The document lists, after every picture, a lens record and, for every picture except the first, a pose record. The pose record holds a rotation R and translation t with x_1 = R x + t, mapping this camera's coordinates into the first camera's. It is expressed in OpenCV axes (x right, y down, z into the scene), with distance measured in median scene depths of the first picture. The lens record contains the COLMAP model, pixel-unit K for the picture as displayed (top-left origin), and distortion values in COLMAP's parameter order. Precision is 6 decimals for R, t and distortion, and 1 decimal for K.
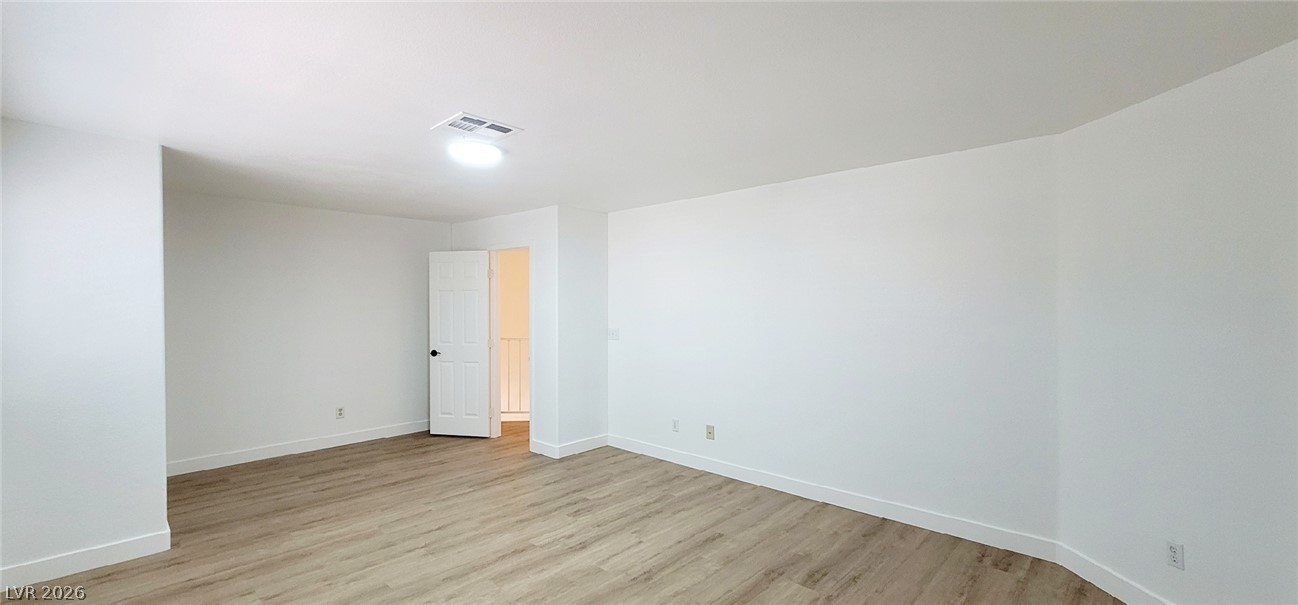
lens RADIAL K [[530.8, 0, 650.1], [0, 530.8, 306.5], [0, 0, 1]] dist [-0.008212, 0.000256]
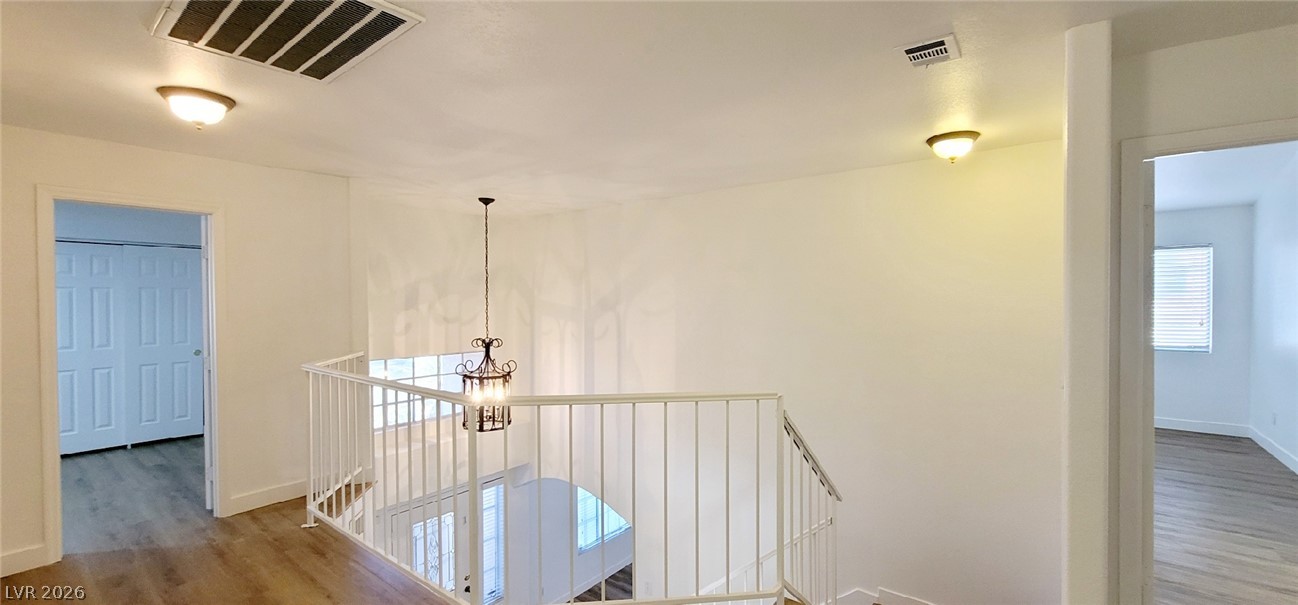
lens RADIAL K [[530.8, 0, 650.1], [0, 530.8, 306.5], [0, 0, 1]] dist [-0.008212, 0.000256]
pose [[0.081101, 0.011080, -0.996644, 0.525963], [-0.000551, 0.999939, 0.011072, -0.006921], [0.996706, -0.000349, 0.081102, 2.135550]]
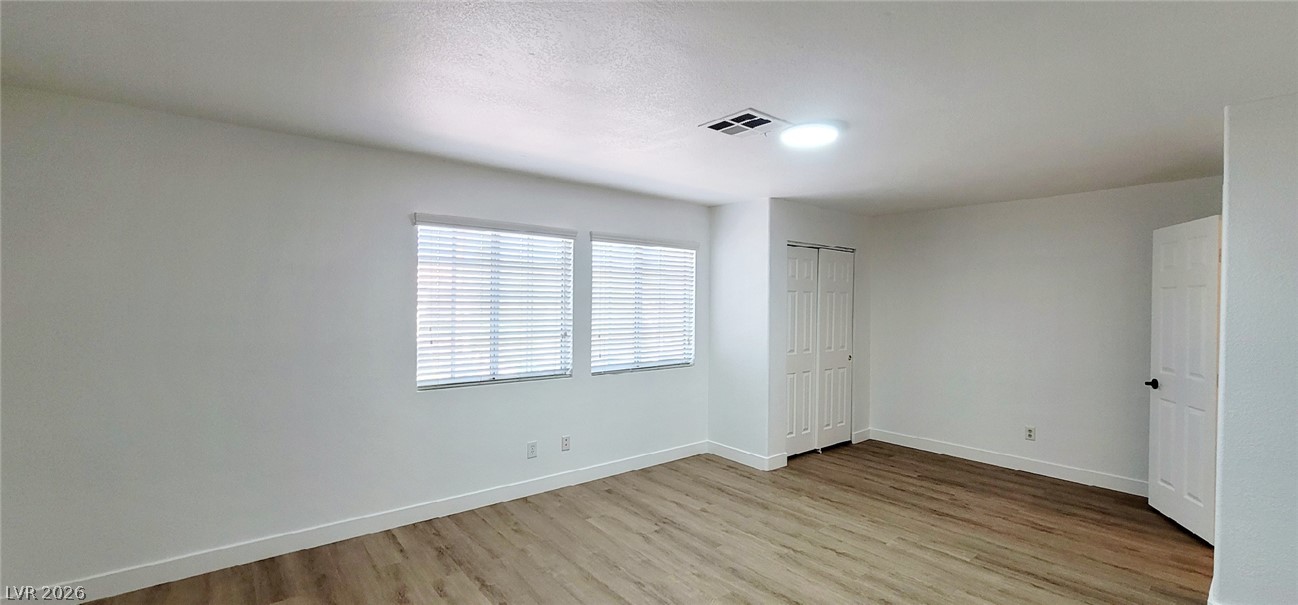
lens RADIAL K [[530.8, 0, 650.1], [0, 530.8, 306.5], [0, 0, 1]] dist [-0.008212, 0.000256]
pose [[-0.144451, 0.007902, -0.989480, 0.477832], [-0.012158, 0.999878, 0.009760, -0.008972], [0.989437, 0.013440, -0.144337, 0.701356]]
